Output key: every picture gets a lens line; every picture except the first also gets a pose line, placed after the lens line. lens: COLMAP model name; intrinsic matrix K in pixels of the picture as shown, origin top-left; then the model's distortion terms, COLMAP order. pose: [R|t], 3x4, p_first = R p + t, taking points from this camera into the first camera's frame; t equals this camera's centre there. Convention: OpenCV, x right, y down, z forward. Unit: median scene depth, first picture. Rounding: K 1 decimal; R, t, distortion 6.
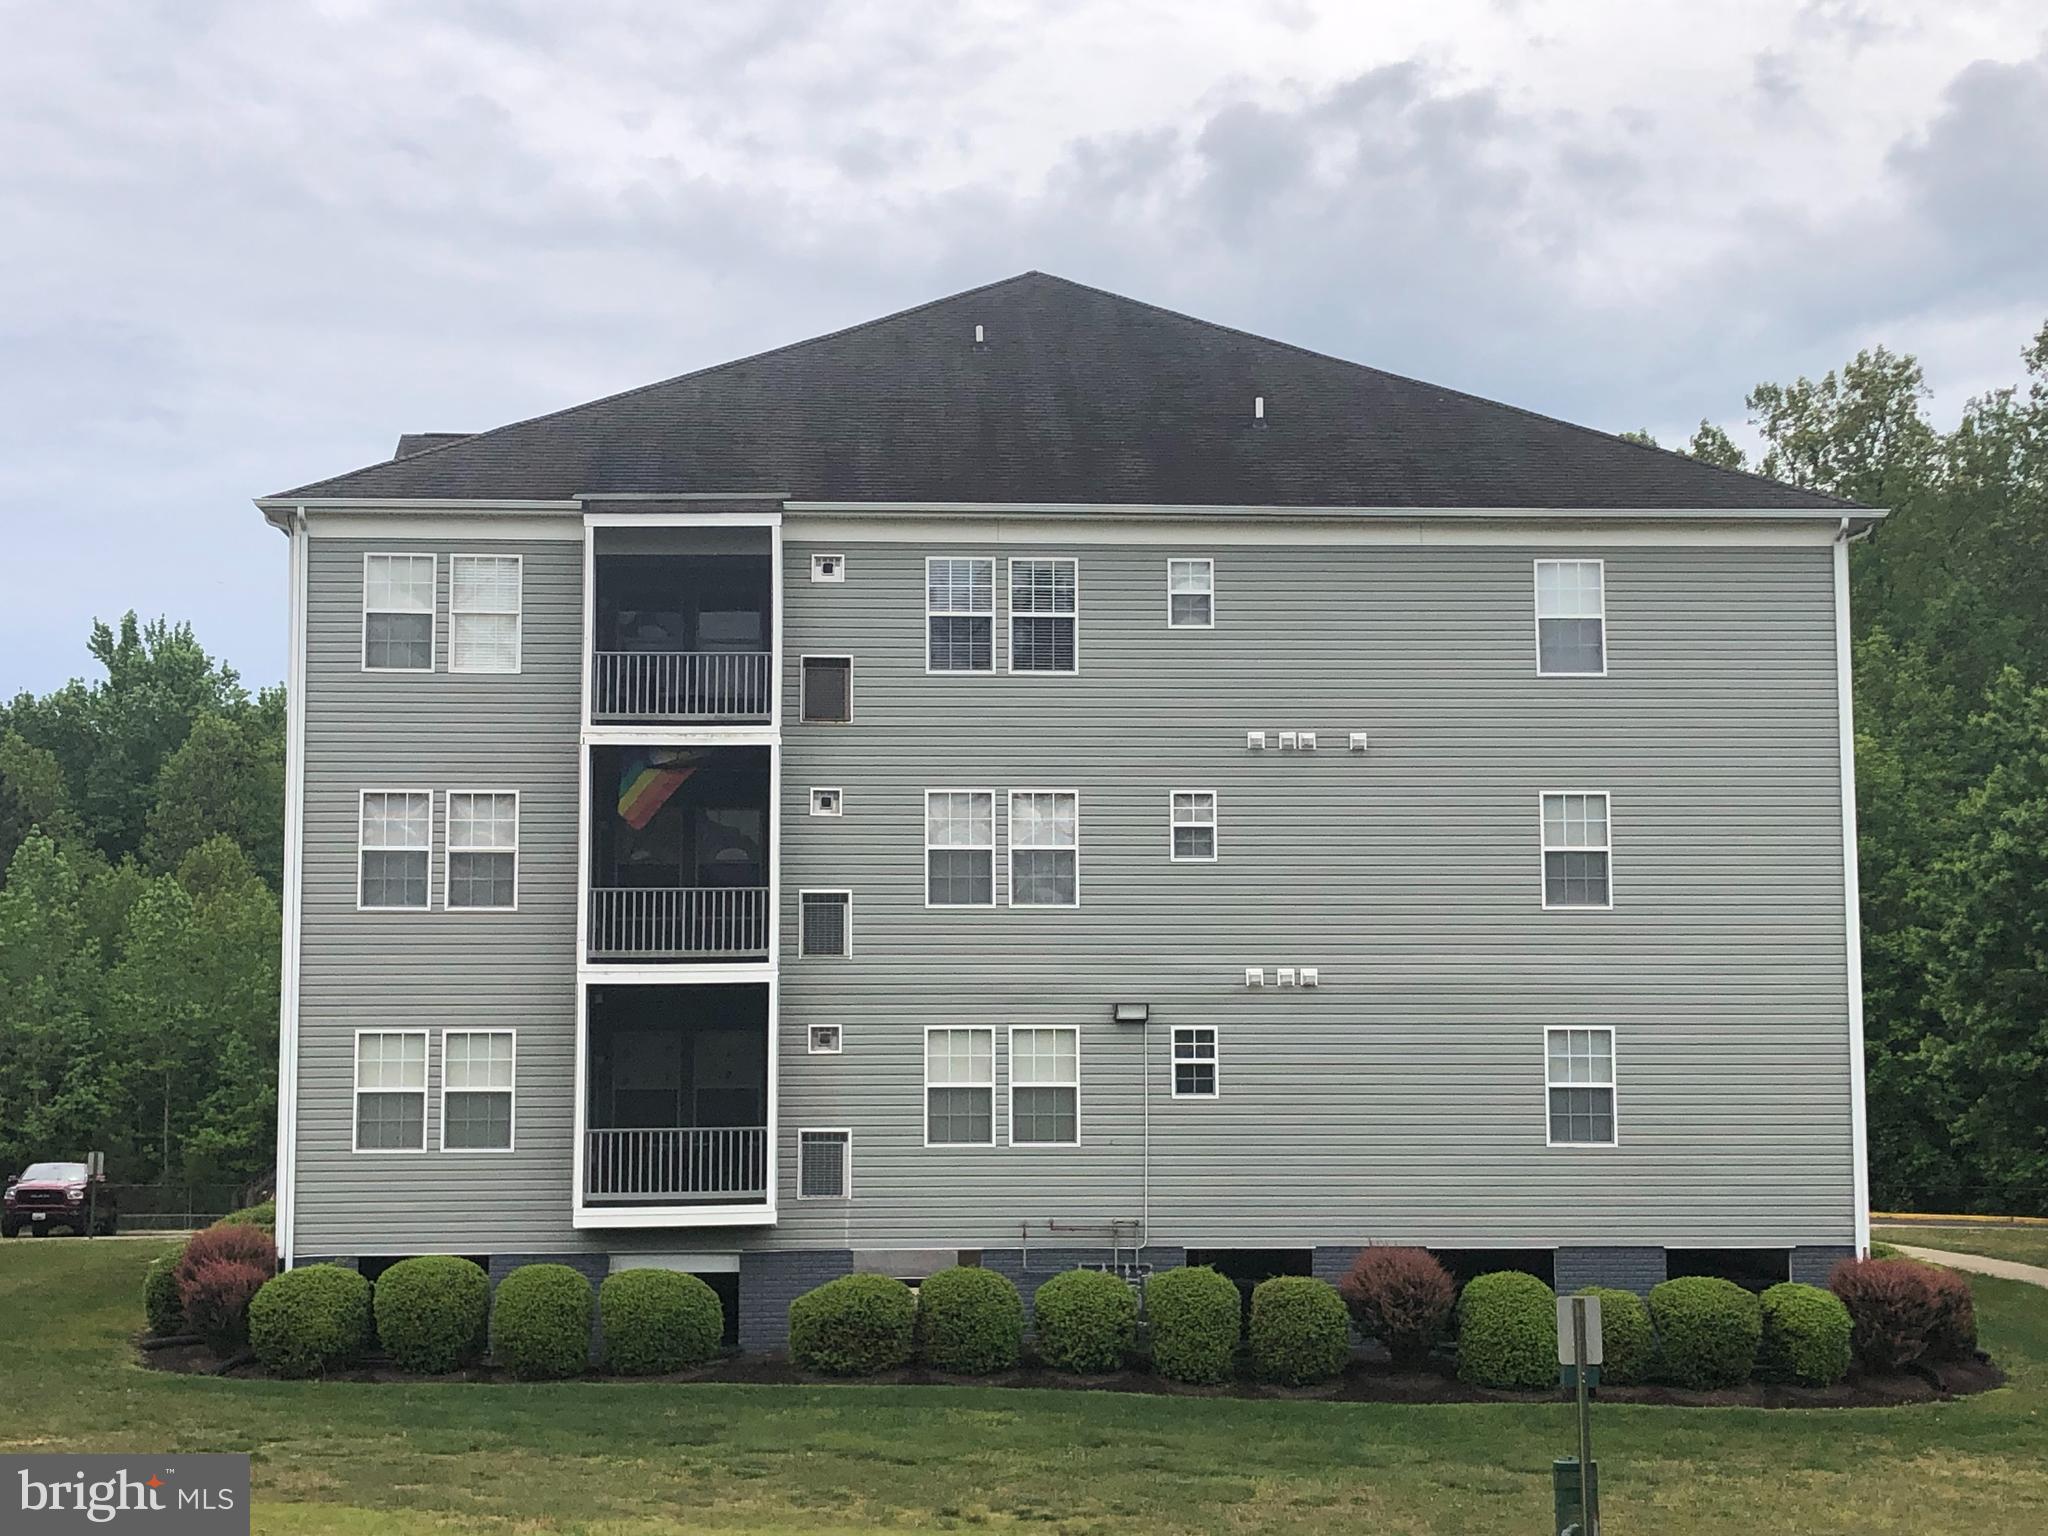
lens RADIAL K [[3041.4, 0, 1024.0], [0, 3041.4, 768.0], [0, 0, 1]] dist [0.014287, 0.111641]
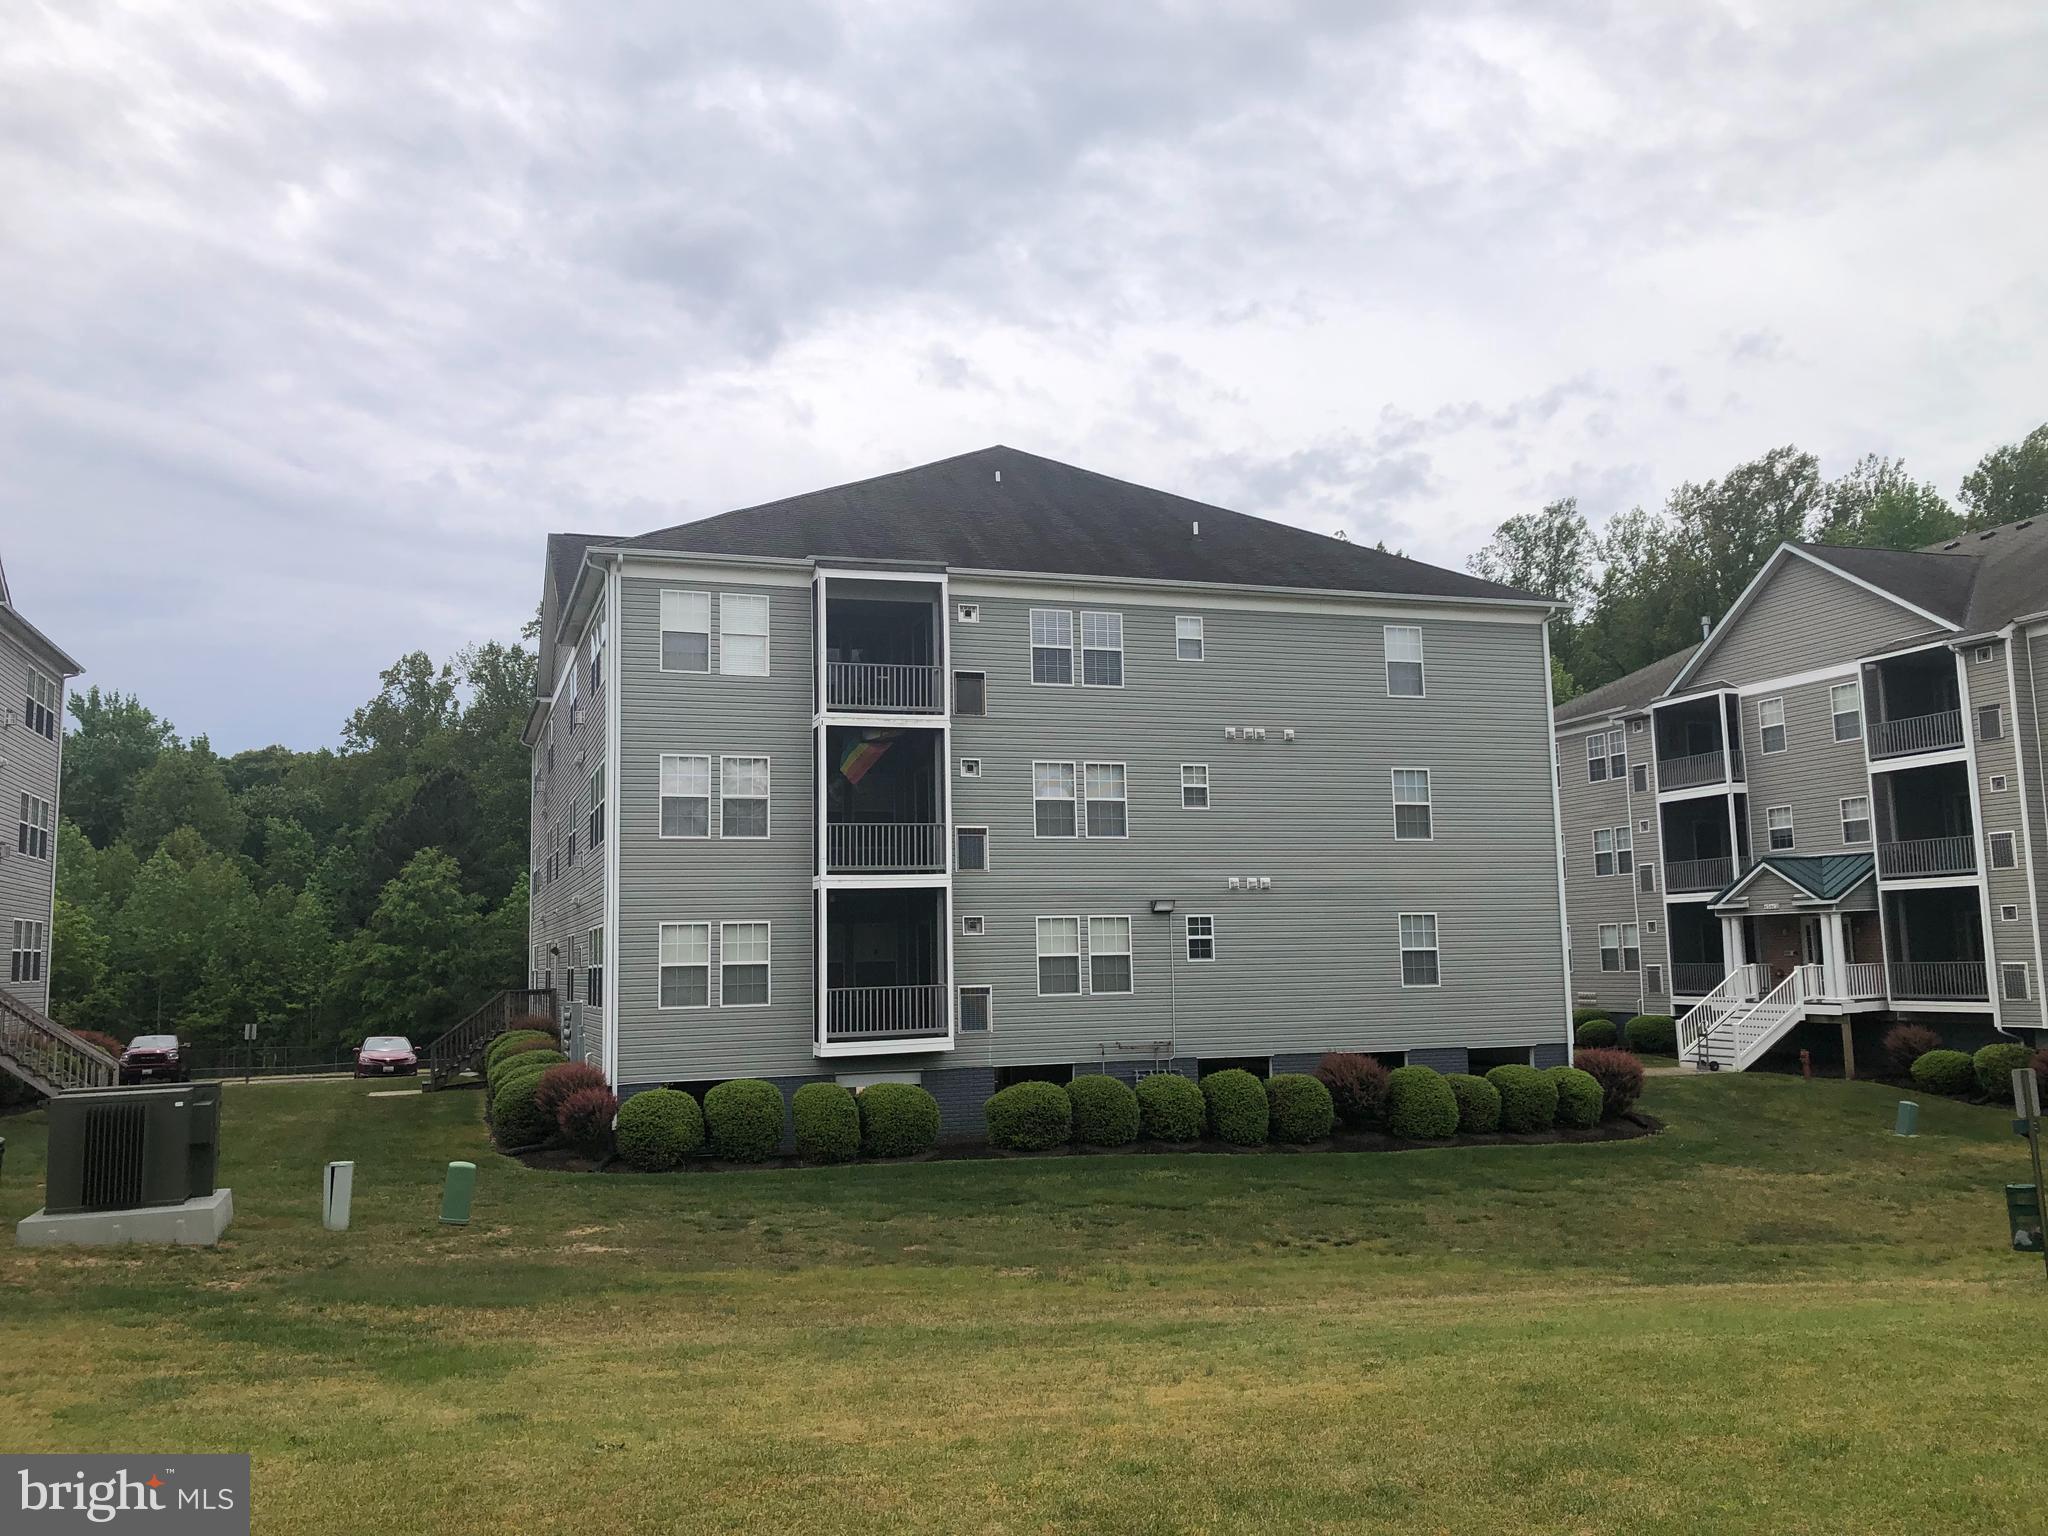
lens RADIAL K [[1664.5, 0, 1024.0], [0, 1664.5, 768.0], [0, 0, 1]] dist [0.014672, 0.002408]
pose [[0.964337, 0.013110, 0.264353, -0.258902], [-0.007236, 0.999705, -0.023180, 0.030377], [-0.264579, 0.020441, 0.964147, 0.202247]]
